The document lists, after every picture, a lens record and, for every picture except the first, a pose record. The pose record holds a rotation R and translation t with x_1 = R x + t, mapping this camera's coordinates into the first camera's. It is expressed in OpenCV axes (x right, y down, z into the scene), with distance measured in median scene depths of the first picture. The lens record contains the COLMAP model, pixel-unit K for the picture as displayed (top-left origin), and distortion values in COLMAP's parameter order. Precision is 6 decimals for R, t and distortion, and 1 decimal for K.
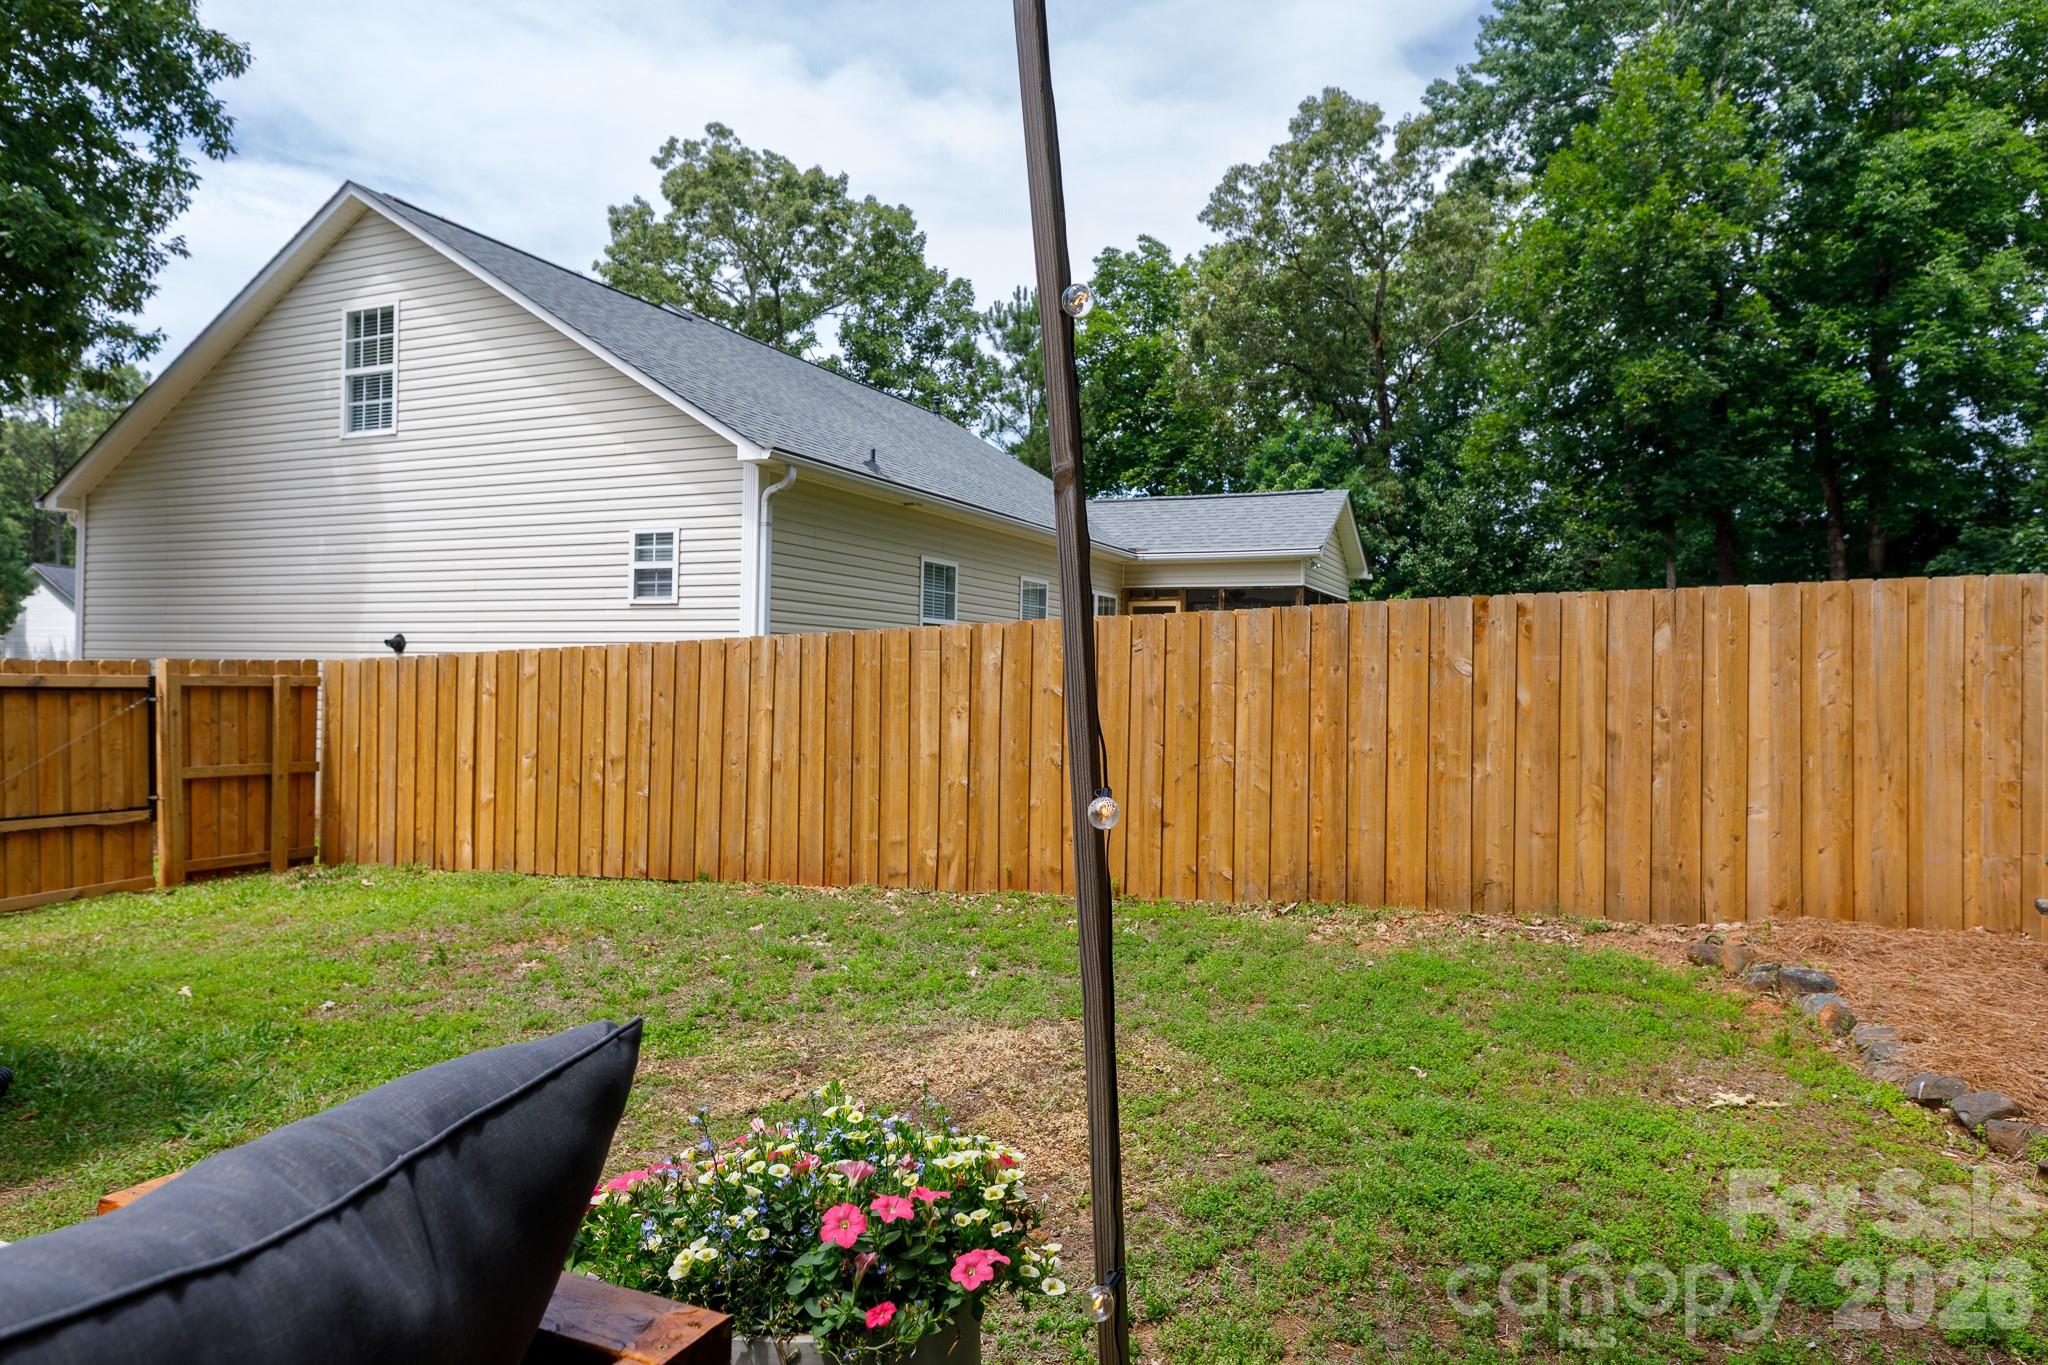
lens RADIAL K [[1294.1, 0, 1024.7], [0, 1294.1, 677.6], [0, 0, 1]] dist [-0.000982, -0.000141]
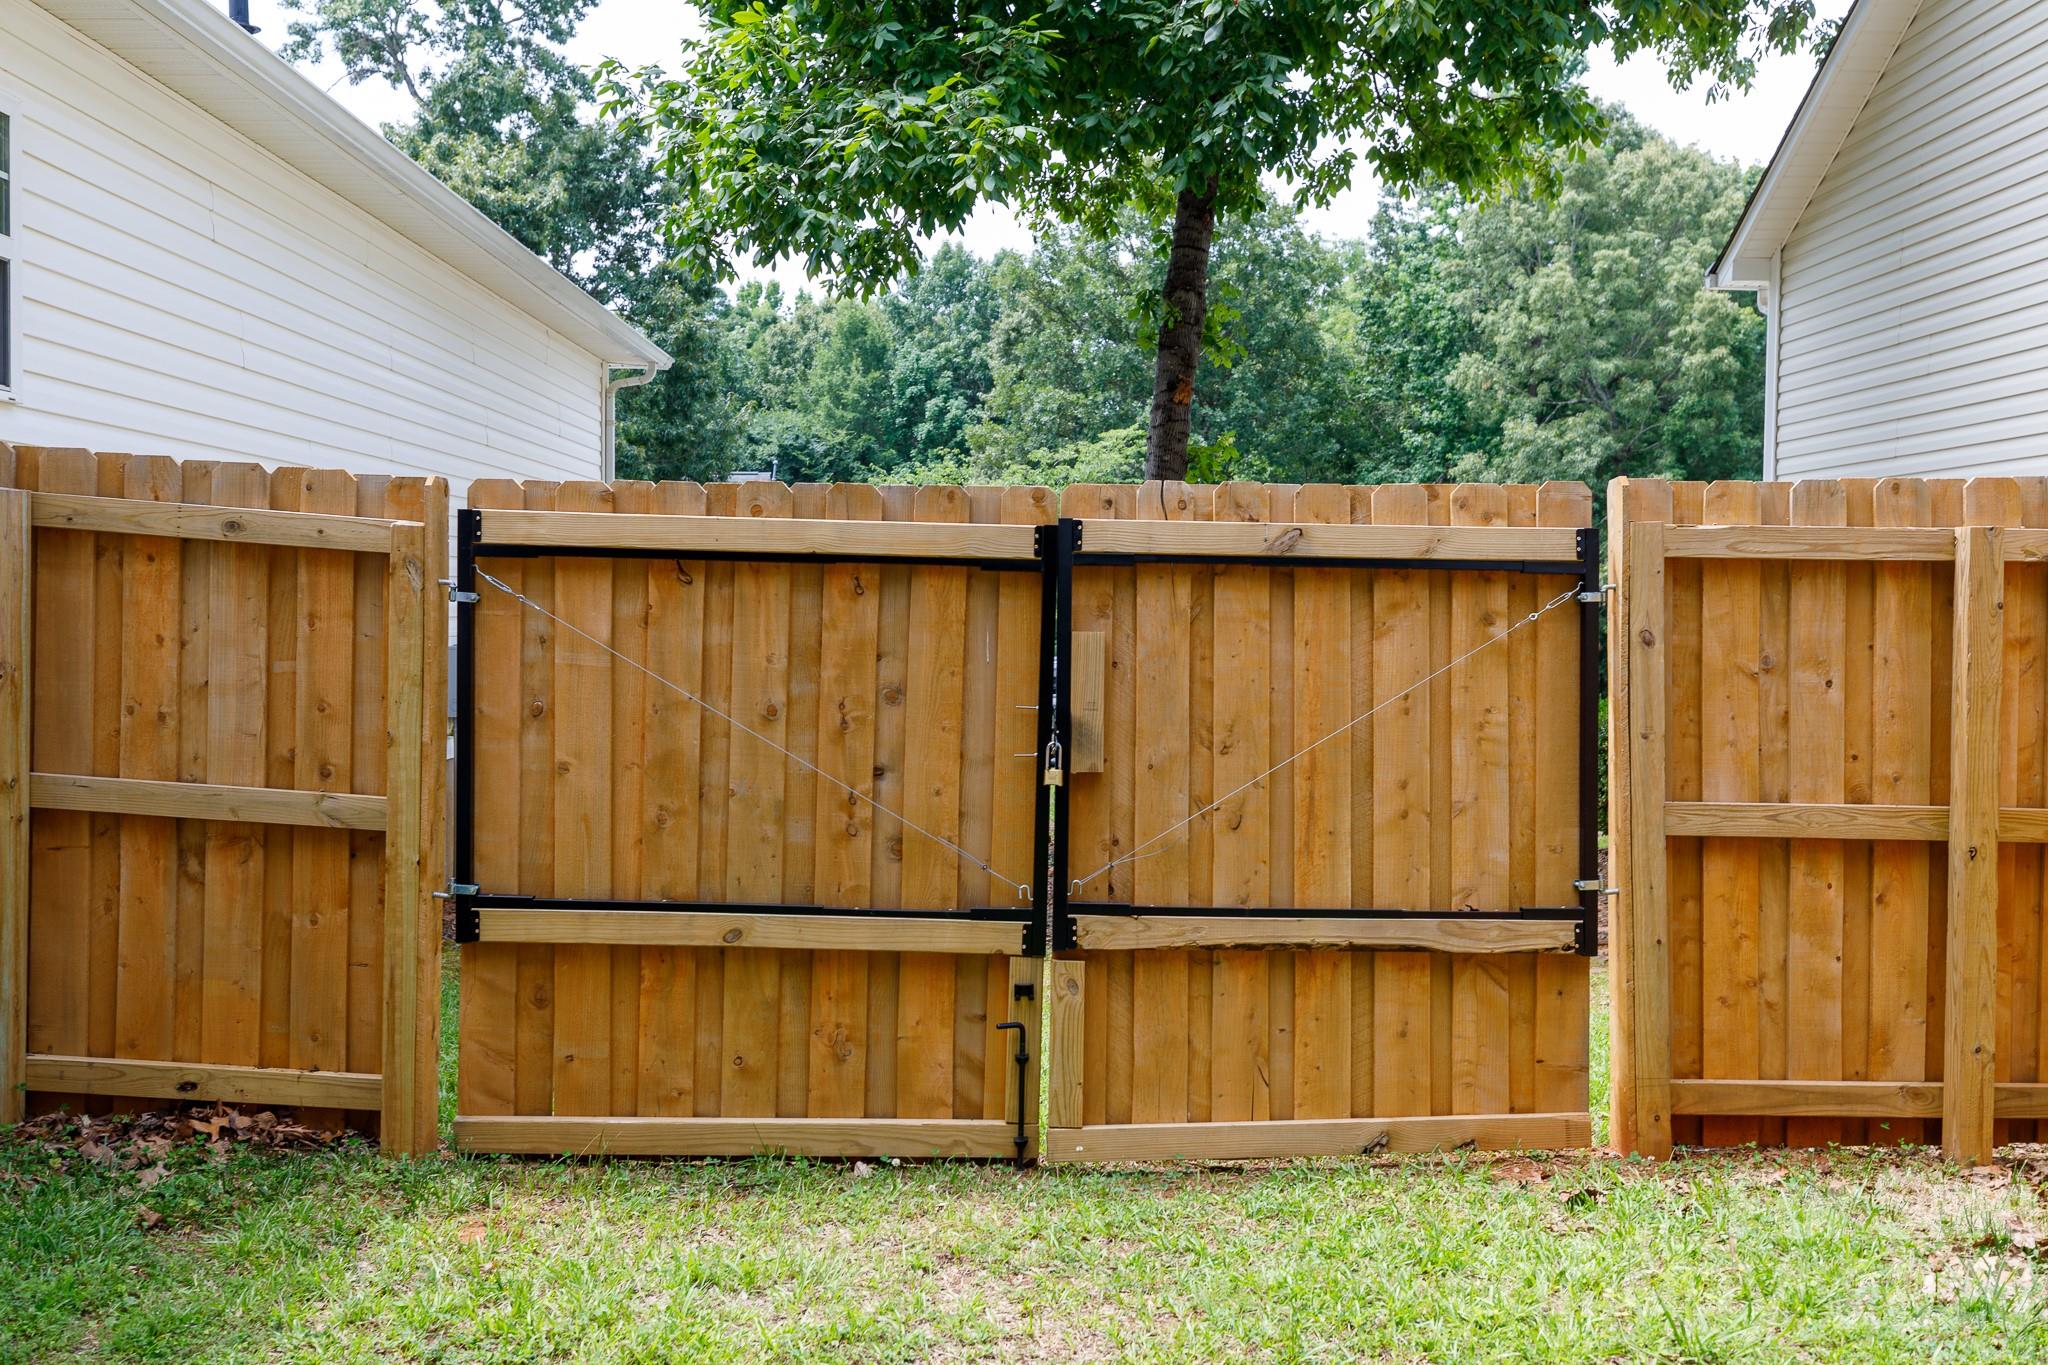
lens RADIAL K [[1904.8, 0, 1023.9], [0, 1904.8, 673.8], [0, 0, 1]] dist [-0.044655, 0.000000]
pose [[0.424341, 0.004921, -0.905489, -0.276920], [-0.002851, 0.999988, 0.004099, 0.034543], [0.905498, 0.000843, 0.424350, 0.633134]]
